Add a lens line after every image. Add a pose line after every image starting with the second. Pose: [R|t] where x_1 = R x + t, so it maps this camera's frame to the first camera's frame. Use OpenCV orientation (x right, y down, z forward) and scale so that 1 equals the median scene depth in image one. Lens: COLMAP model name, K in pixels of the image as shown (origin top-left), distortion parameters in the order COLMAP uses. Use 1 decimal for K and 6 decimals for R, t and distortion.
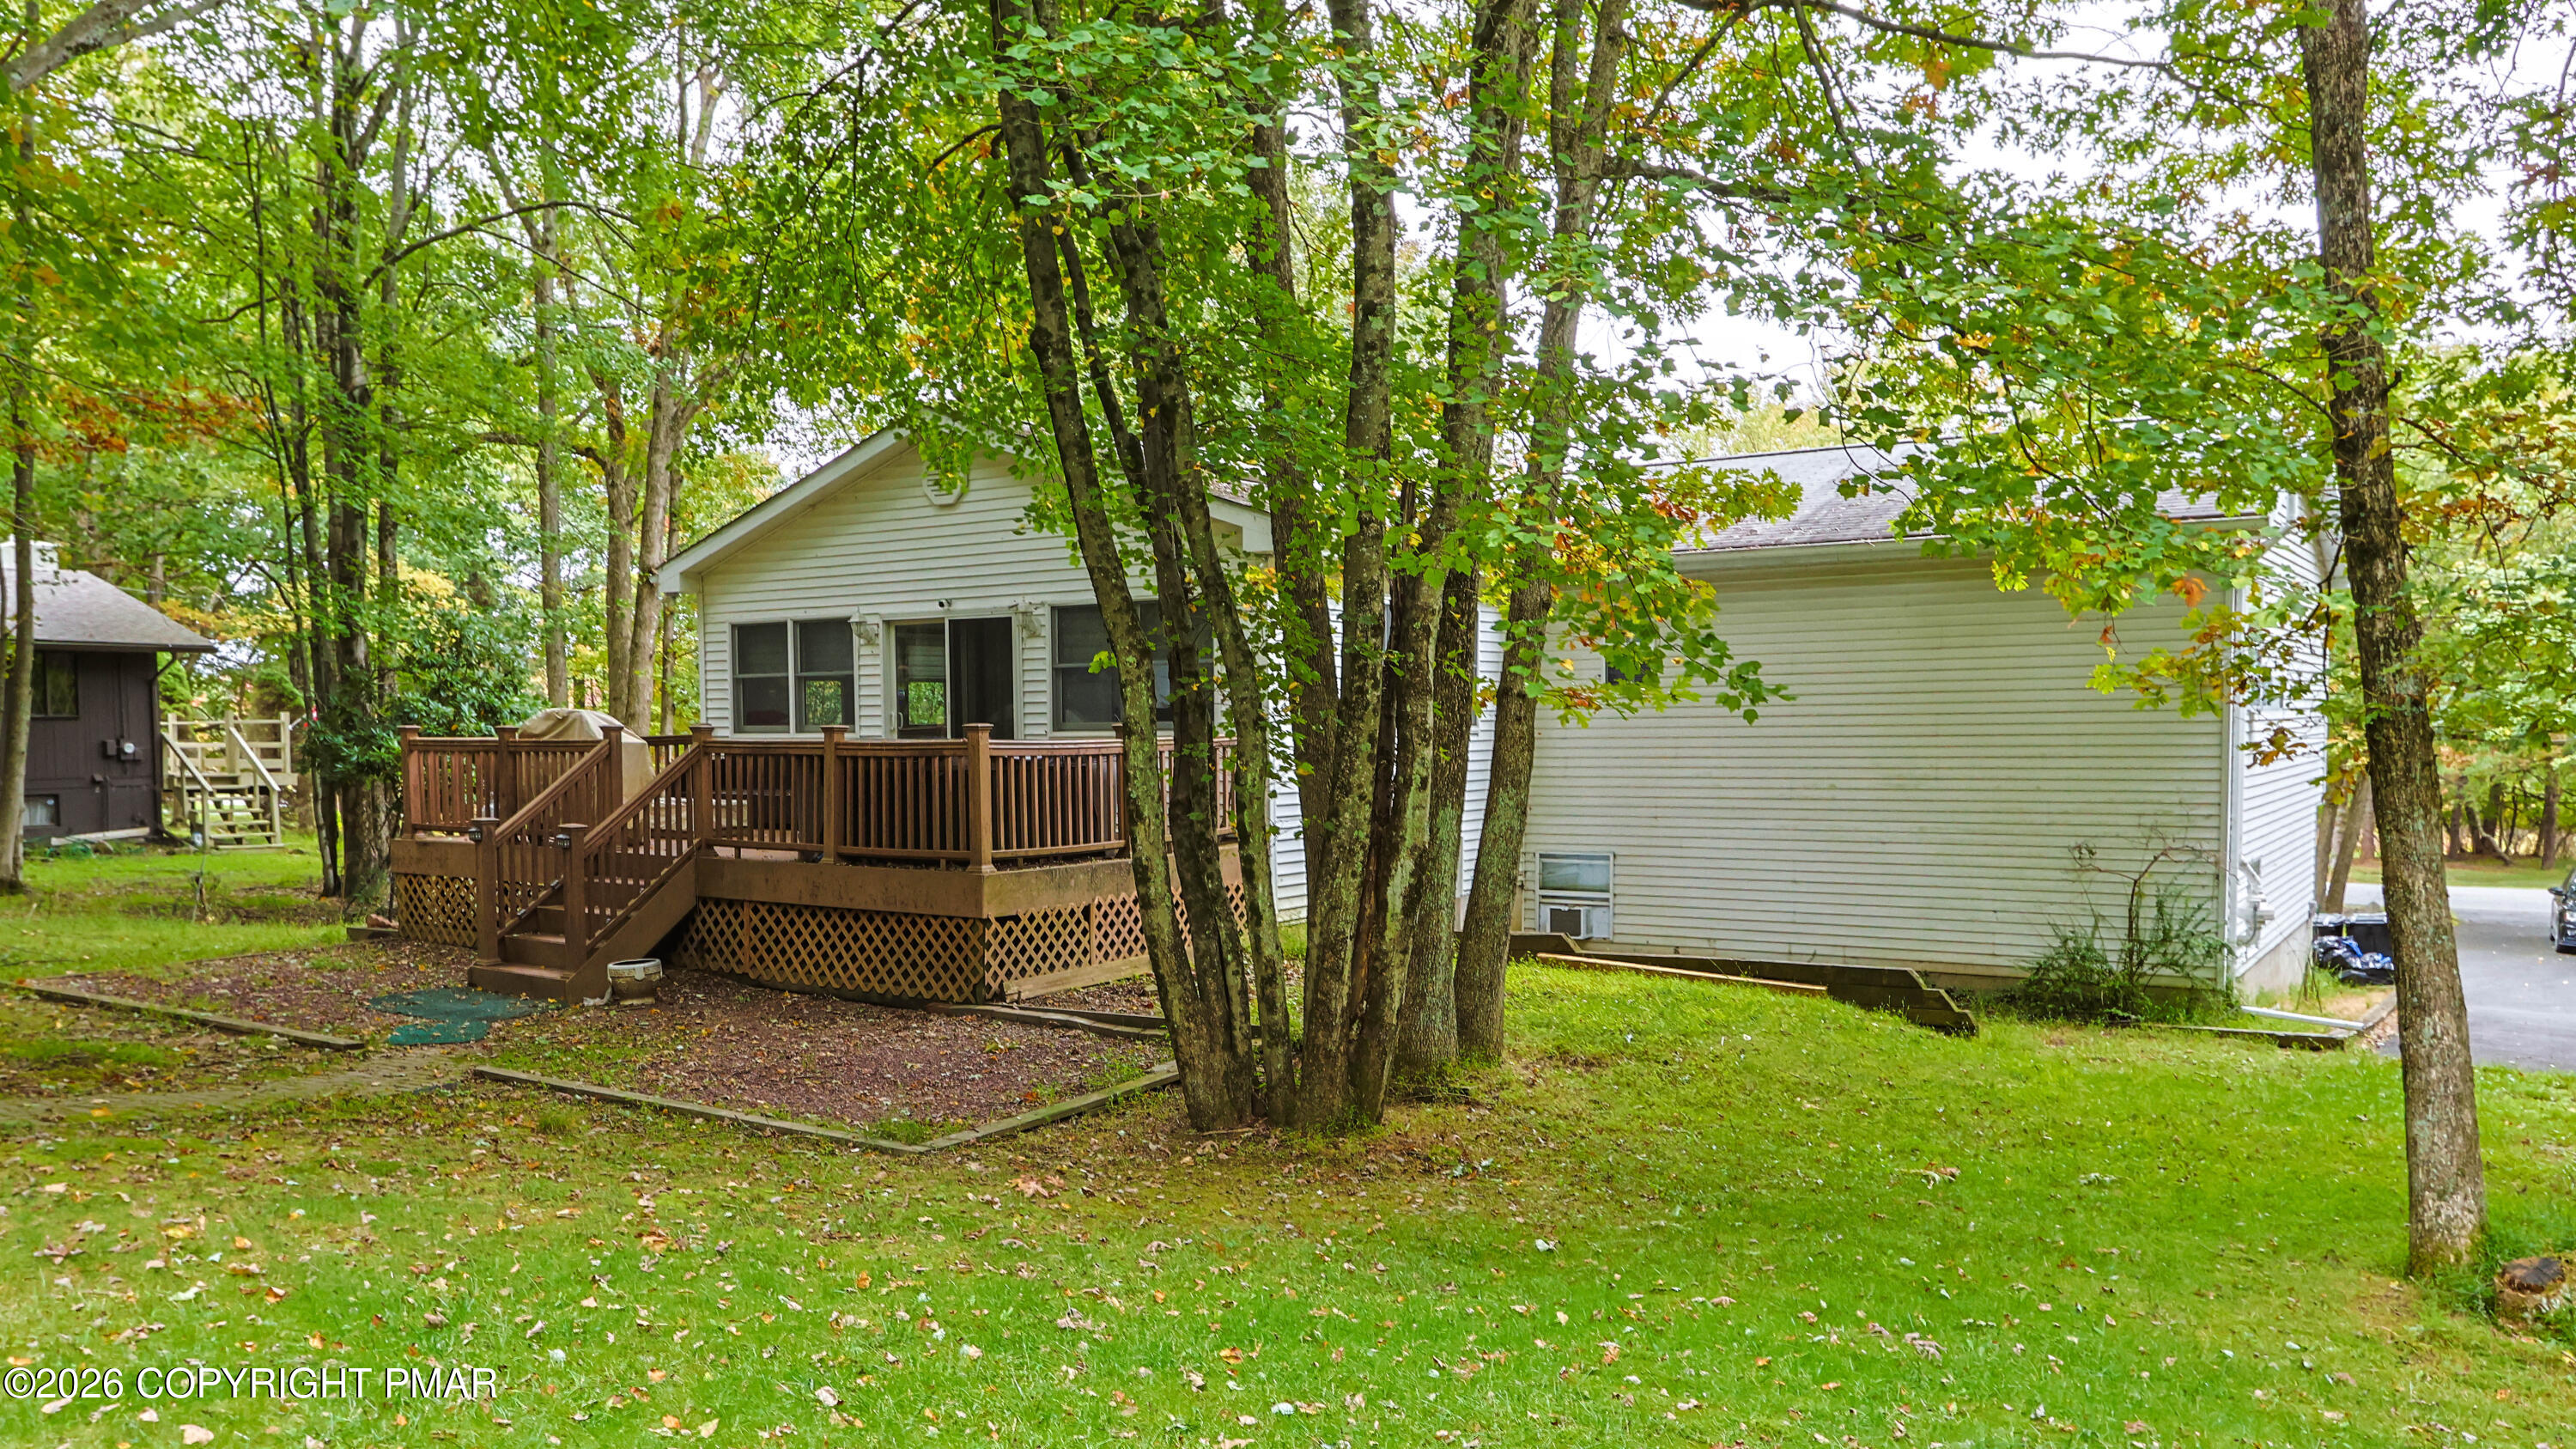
lens RADIAL K [[1861.3, 0, 1229.5], [0, 1861.3, 761.9], [0, 0, 1]] dist [-0.030209, 0.002720]
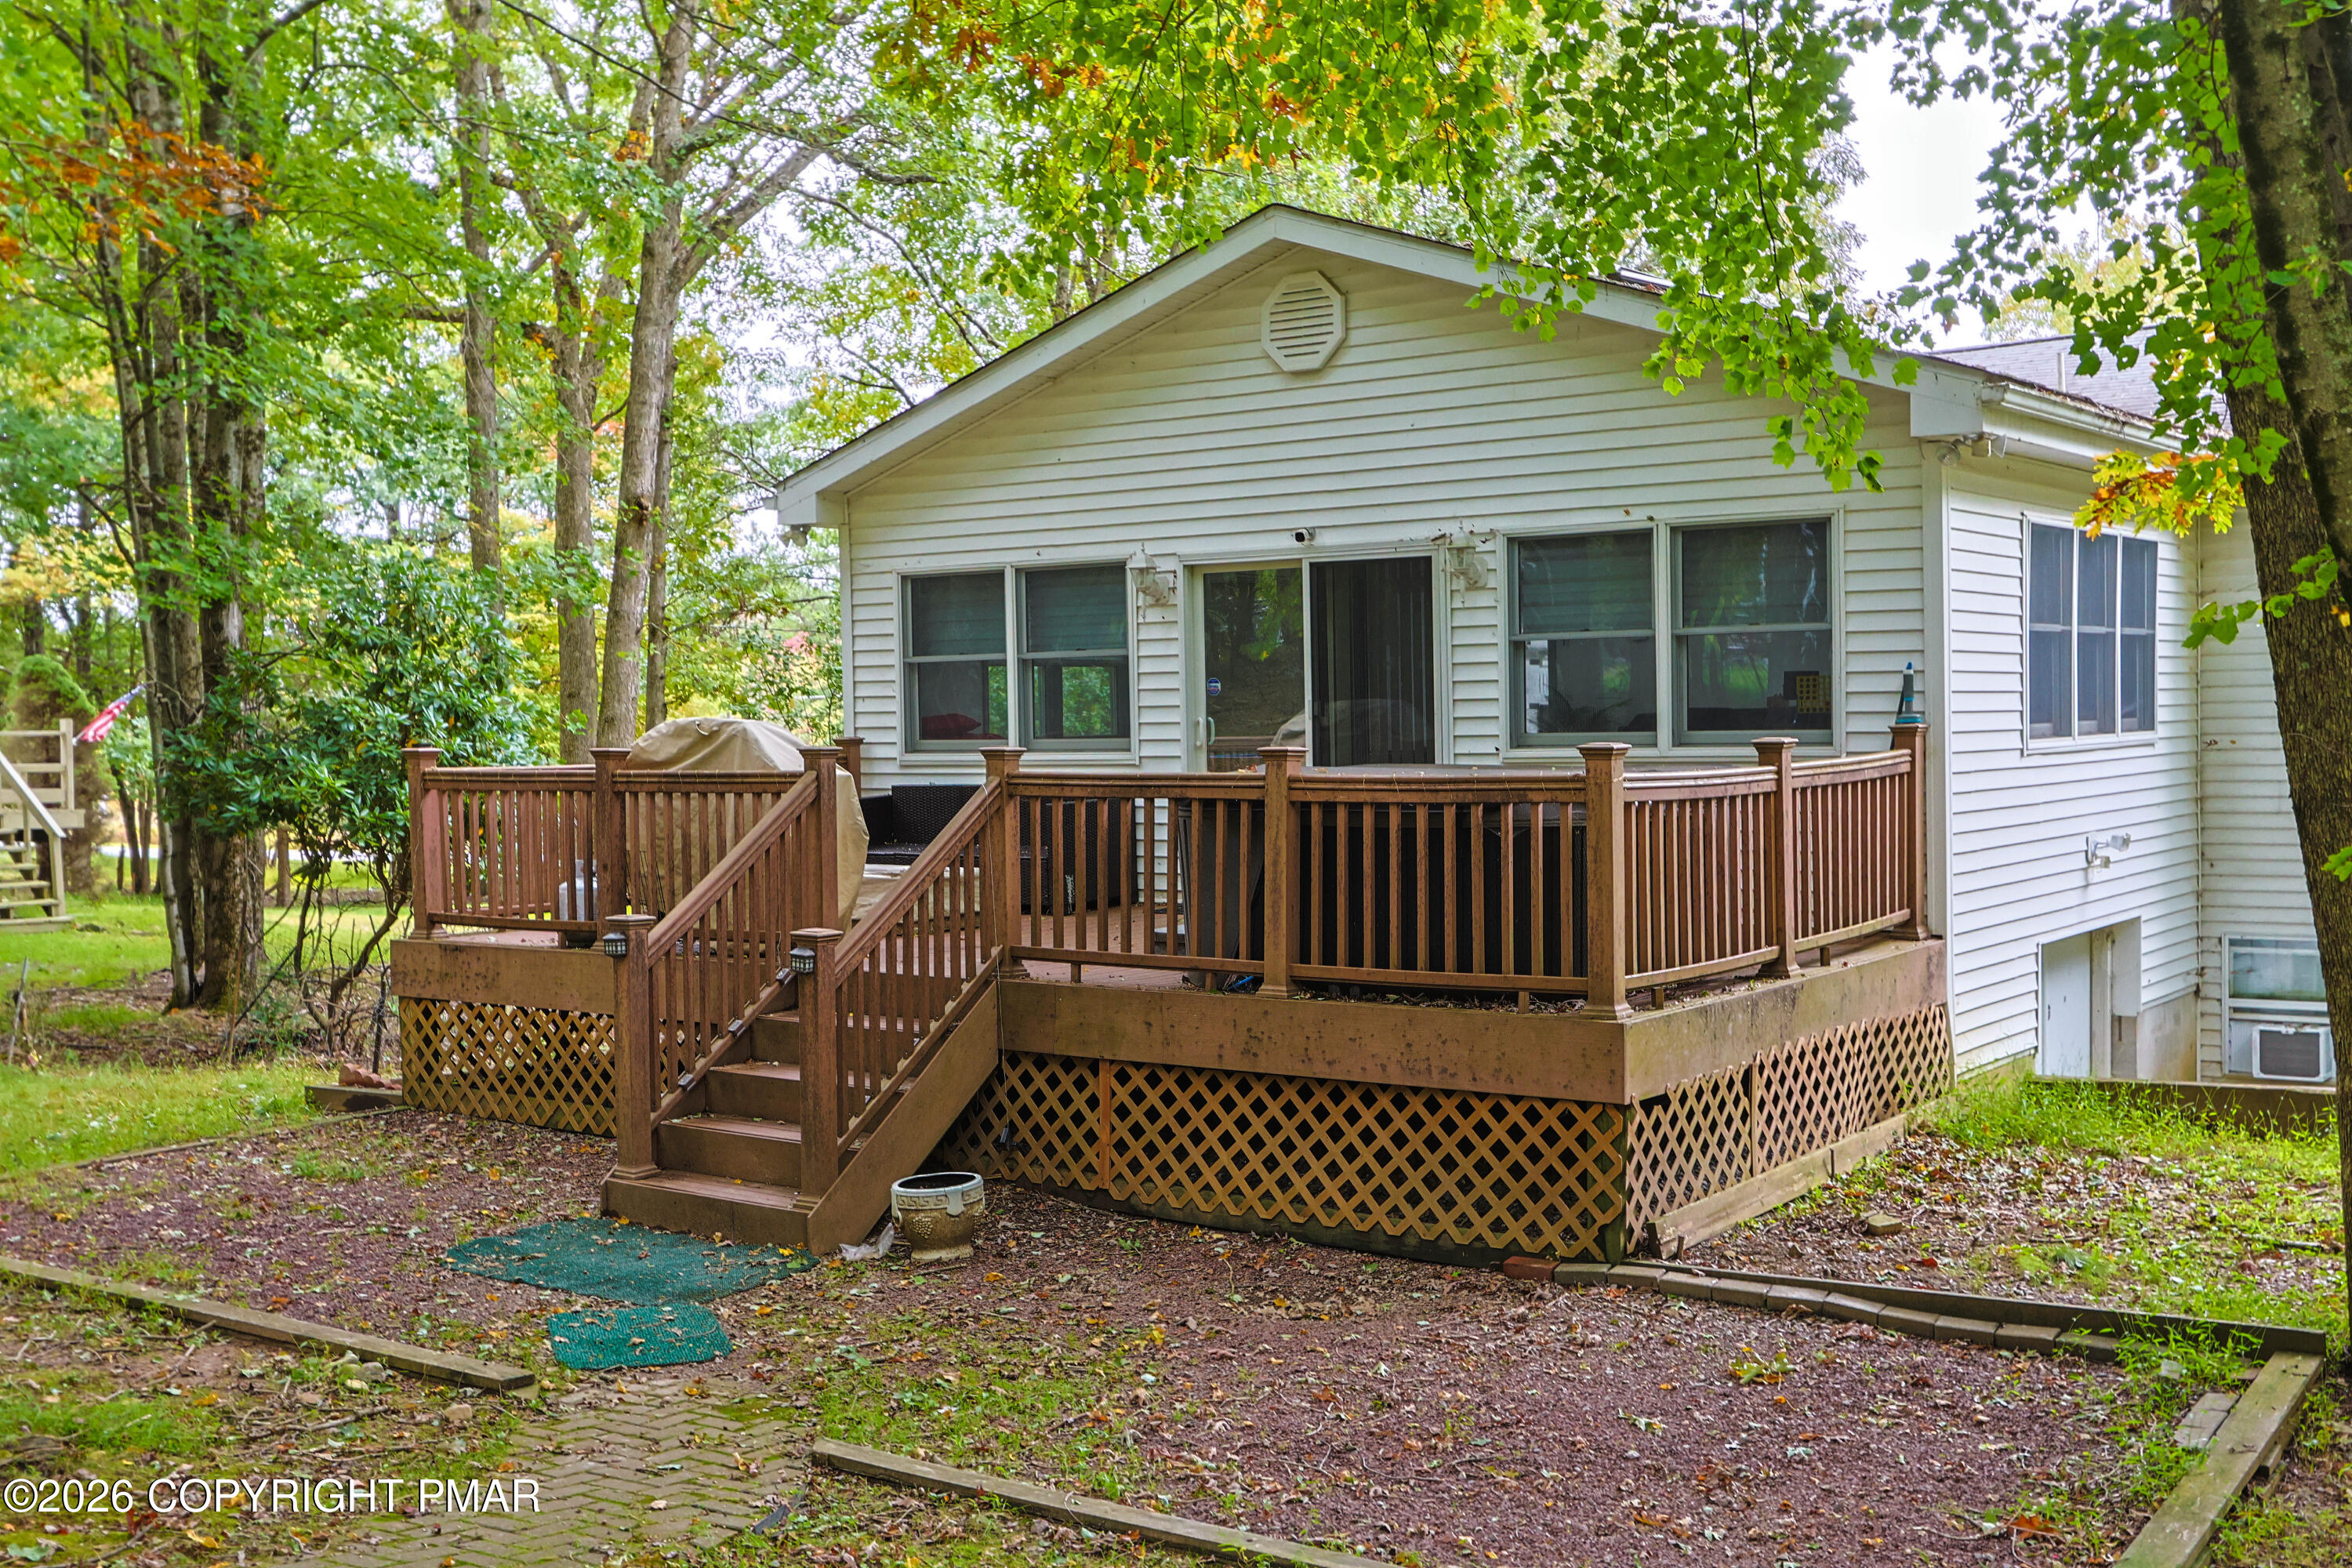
lens RADIAL K [[2497.8, 0, 1194.2], [0, 2497.8, 731.1], [0, 0, 1]] dist [-0.024654, 0.000000]
pose [[0.999891, -0.008172, -0.012256, -0.215763], [0.007976, 0.999841, -0.015950, -0.011687], [0.012385, 0.015851, 0.999798, 0.239114]]
